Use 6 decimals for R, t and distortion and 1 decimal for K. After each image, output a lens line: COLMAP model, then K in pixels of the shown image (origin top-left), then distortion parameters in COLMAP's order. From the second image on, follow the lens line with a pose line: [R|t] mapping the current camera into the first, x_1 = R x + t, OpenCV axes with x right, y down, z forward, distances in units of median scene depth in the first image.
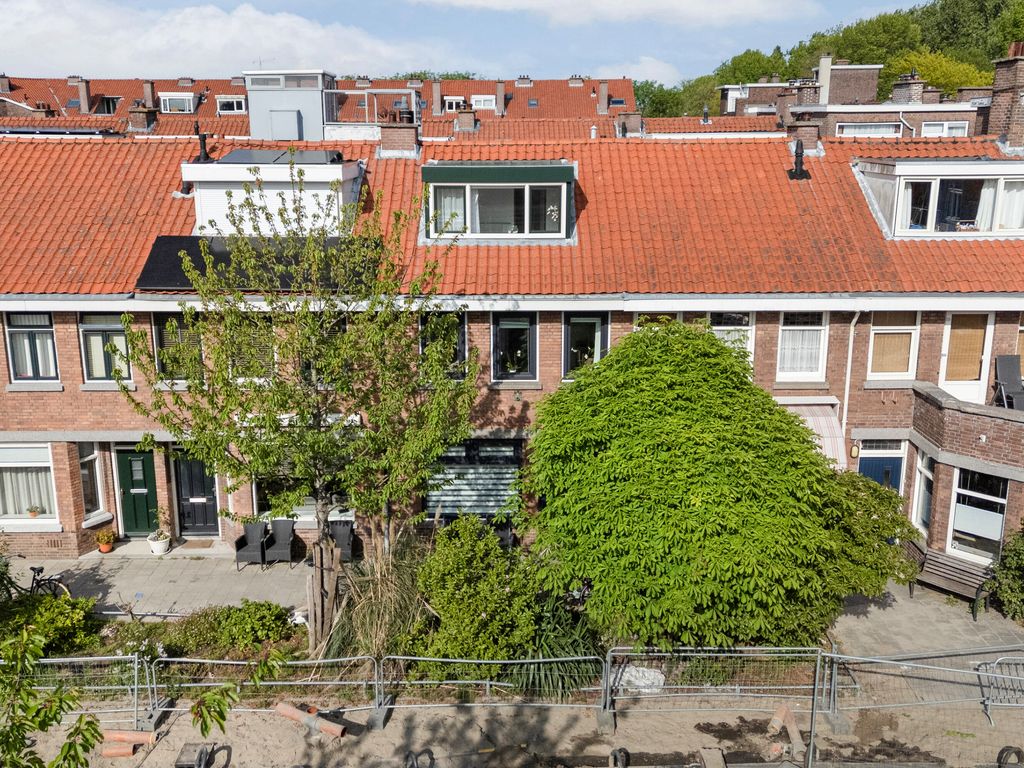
lens RADIAL K [[956.2, 0, 512.0], [0, 956.2, 384.0], [0, 0, 1]] dist [0.052455, -0.007309]
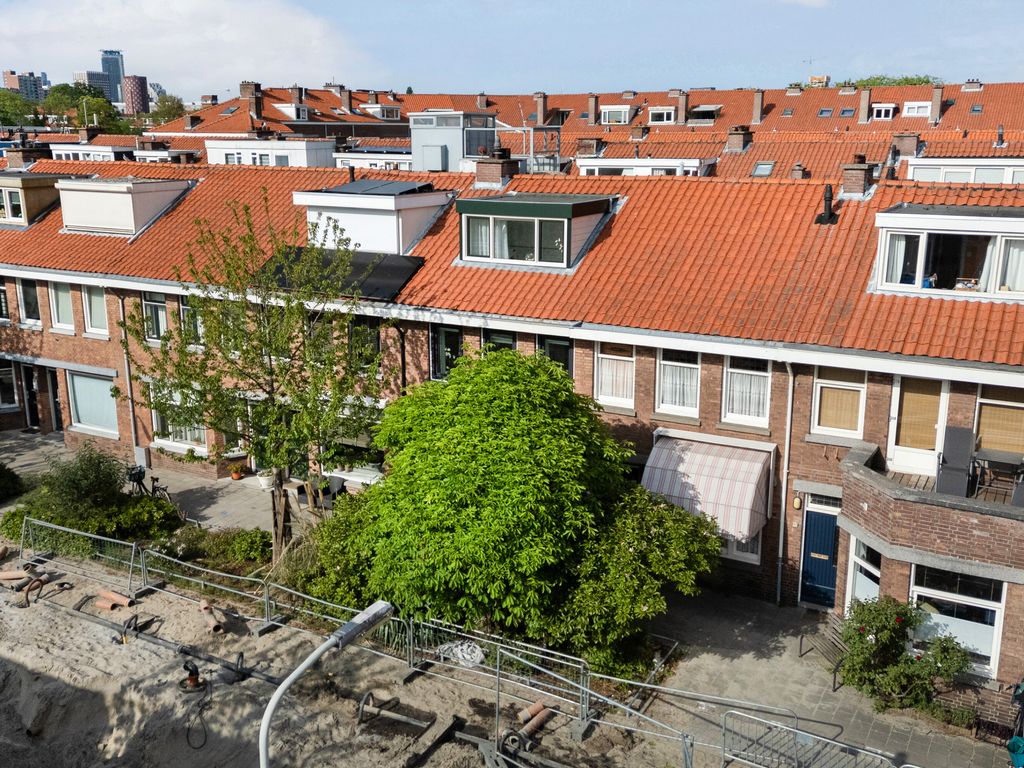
lens RADIAL K [[952.9, 0, 535.9], [0, 952.9, 381.2], [0, 0, 1]] dist [0.075615, -0.068140]
pose [[0.887027, 0.120655, -0.445674, 0.536062], [-0.122537, 0.992156, 0.024716, -0.045080], [0.445160, 0.032688, 0.894854, -0.003951]]
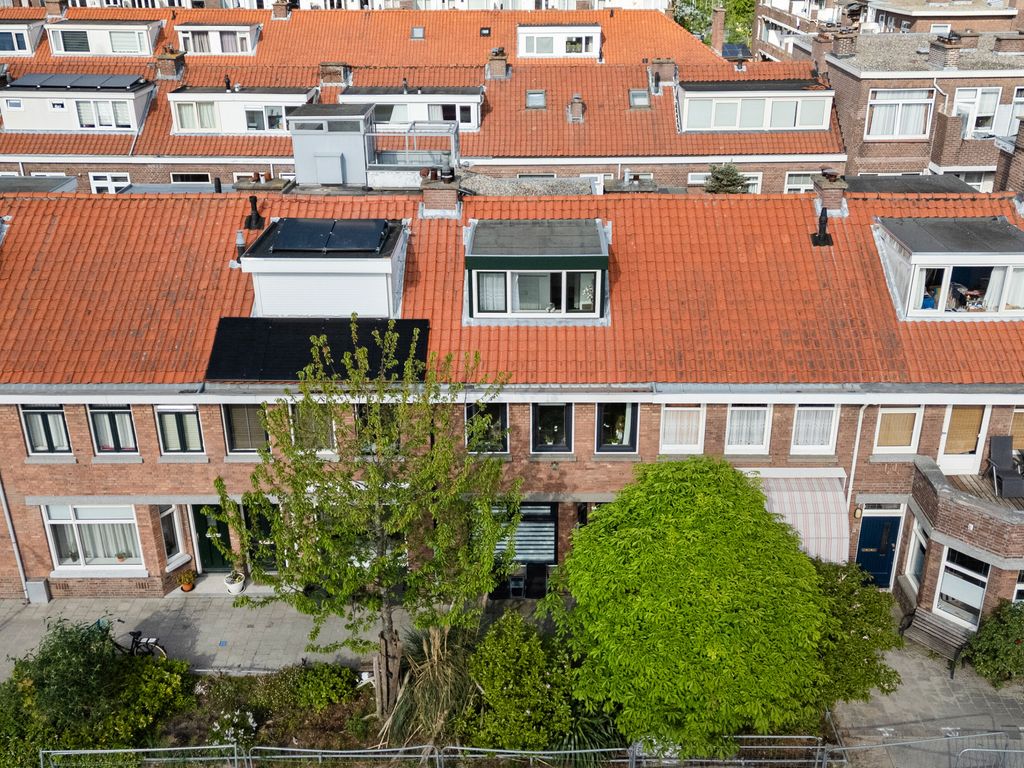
lens RADIAL K [[952.9, 0, 535.9], [0, 952.9, 381.2], [0, 0, 1]] dist [0.075615, -0.068140]
pose [[0.999998, 0.001595, -0.001001, -0.014487], [-0.001403, 0.985652, 0.168782, -0.263617], [0.001256, -0.168780, 0.985653, -0.066224]]
